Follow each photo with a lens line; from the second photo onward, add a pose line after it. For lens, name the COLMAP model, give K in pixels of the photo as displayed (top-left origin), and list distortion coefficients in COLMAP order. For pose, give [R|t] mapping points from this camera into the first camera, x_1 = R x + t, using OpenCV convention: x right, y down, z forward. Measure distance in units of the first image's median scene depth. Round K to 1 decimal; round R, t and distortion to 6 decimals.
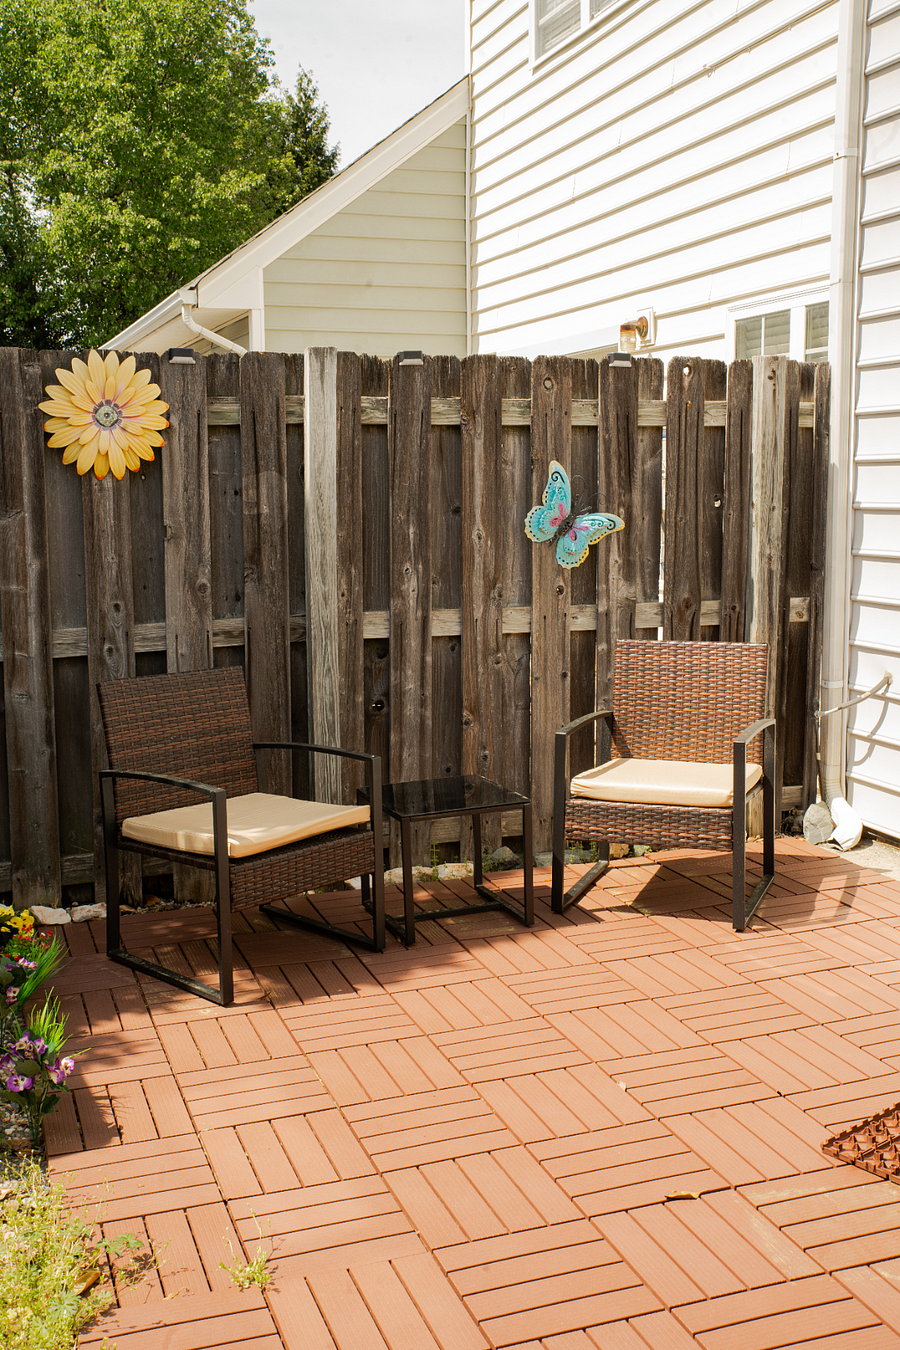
lens RADIAL K [[1418.8, 0, 450.0], [0, 1418.8, 675.0], [0, 0, 1]] dist [-0.011986, -0.004074]
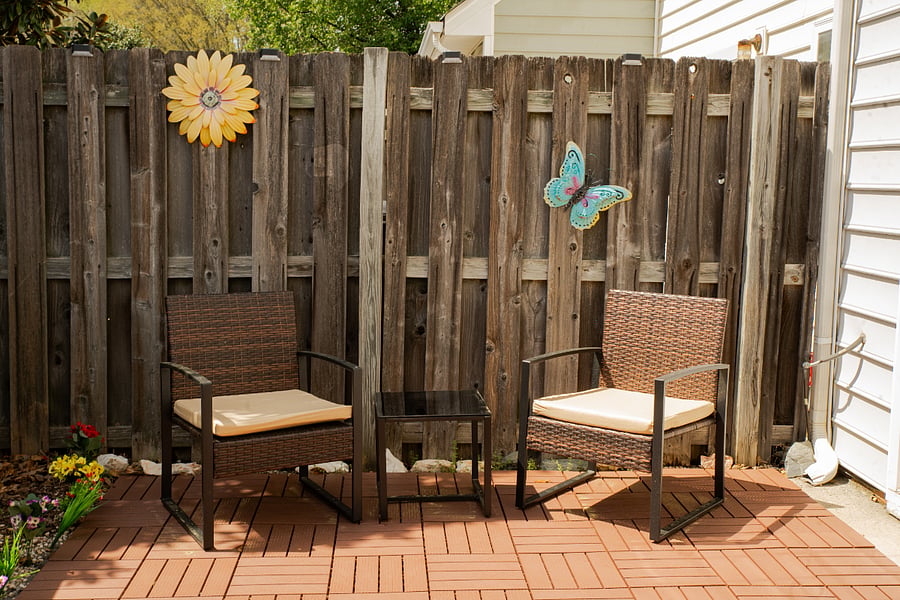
lens RADIAL K [[1040.9, 0, 450.0], [0, 1040.9, 300.0], [0, 0, 1]] dist [0.014883, 0.033107]
pose [[0.959732, 0.059827, -0.274474, 0.232077], [-0.064056, 0.997925, -0.006463, -0.001541], [0.273518, 0.023784, 0.961573, 0.108714]]
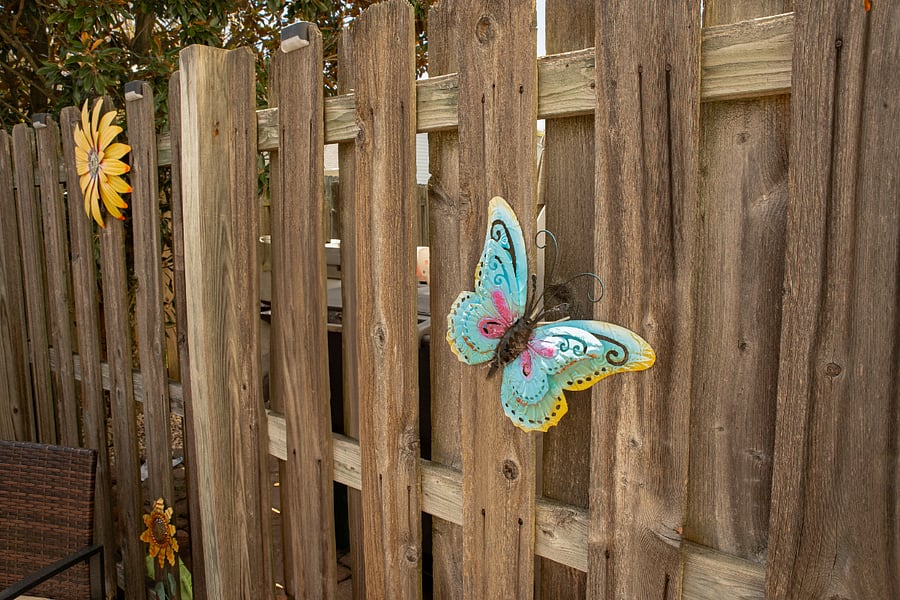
lens RADIAL K [[662.9, 0, 450.0], [0, 662.9, 300.0], [0, 0, 1]] dist [-0.117045, 0.089073]
pose [[0.512113, 0.117726, -0.850812, 0.255003], [-0.106429, 0.991626, 0.073149, -0.134002], [0.852299, 0.053090, 0.520354, 0.890958]]
